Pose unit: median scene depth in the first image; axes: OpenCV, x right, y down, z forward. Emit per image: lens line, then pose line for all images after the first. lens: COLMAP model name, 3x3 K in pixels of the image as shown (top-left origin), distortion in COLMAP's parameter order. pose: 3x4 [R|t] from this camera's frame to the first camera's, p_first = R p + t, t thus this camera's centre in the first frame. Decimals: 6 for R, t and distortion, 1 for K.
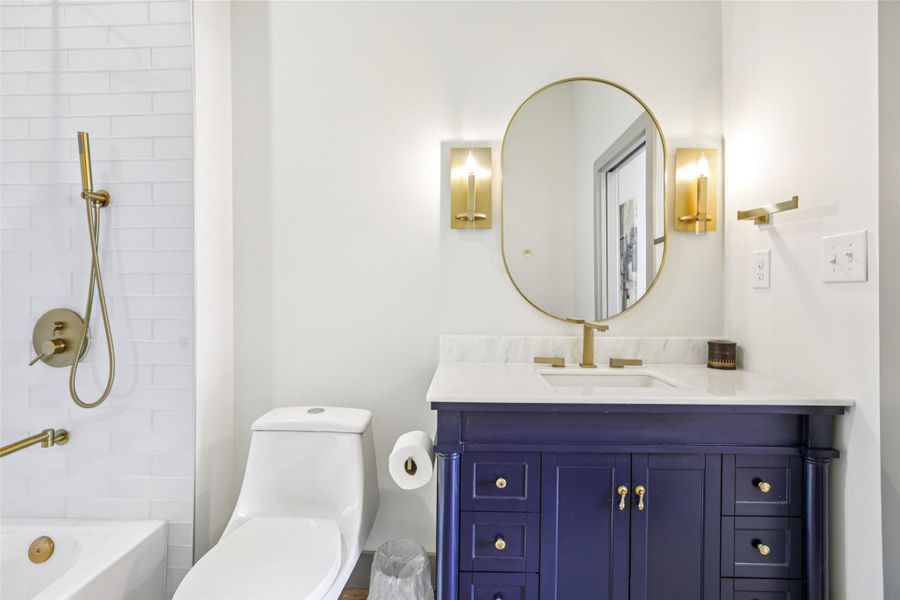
lens RADIAL K [[436.4, 0, 457.0], [0, 436.4, 300.8], [0, 0, 1]] dist [-0.046449, 0.025088]
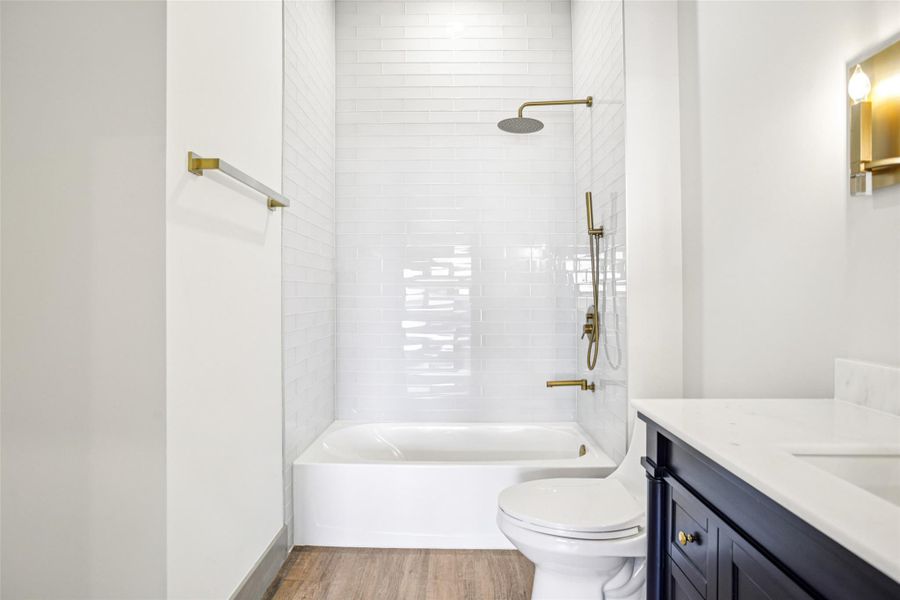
lens RADIAL K [[462.4, 0, 439.7], [0, 462.4, 292.4], [0, 0, 1]] dist [-0.014370, 0.001578]
pose [[-0.019001, -0.007522, -0.999791, 0.684198], [-0.005658, 0.999956, -0.007416, -0.012400], [0.999803, 0.005516, -0.019043, 0.413511]]
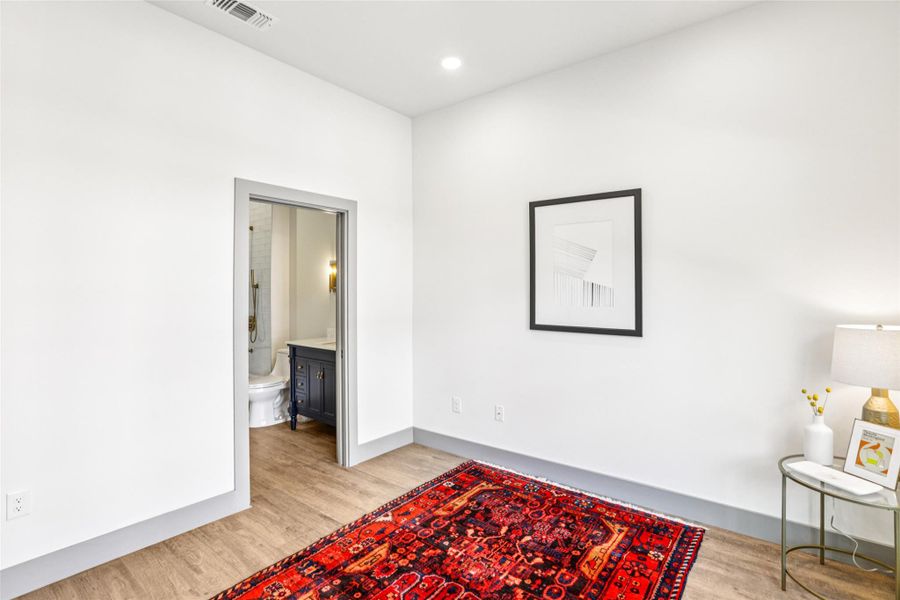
lens RADIAL K [[436.4, 0, 457.0], [0, 436.4, 300.8], [0, 0, 1]] dist [-0.046449, 0.025088]
pose [[0.795550, 0.007310, -0.605843, 2.397799], [-0.005846, 0.999973, 0.004390, -0.122072], [0.605859, 0.000049, 0.795572, -0.778189]]
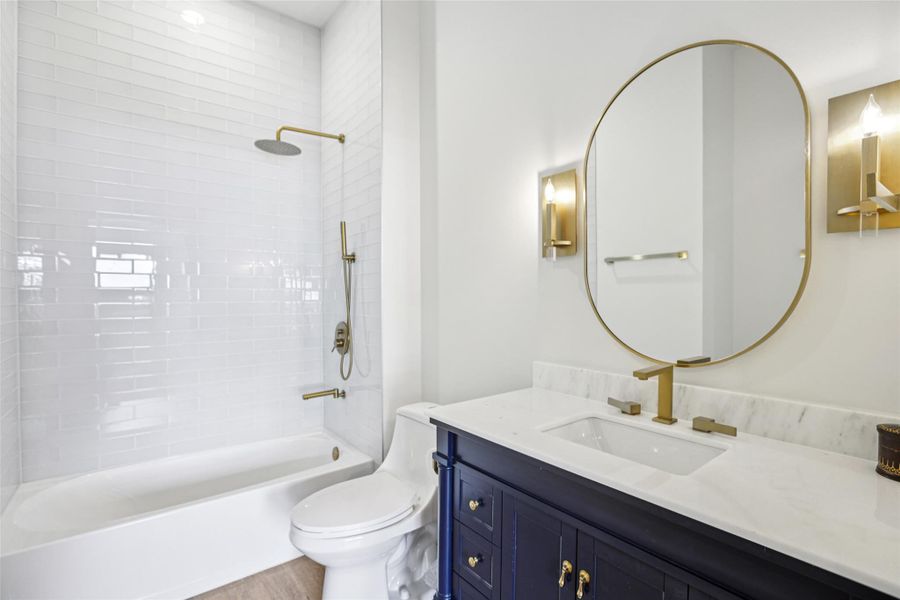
lens RADIAL K [[436.4, 0, 457.0], [0, 436.4, 300.8], [0, 0, 1]] dist [-0.046449, 0.025088]
pose [[0.633035, 0.008055, -0.774082, 0.661289], [-0.001207, 0.999955, 0.009418, -0.075051], [0.774123, -0.005028, 0.633016, 0.204100]]
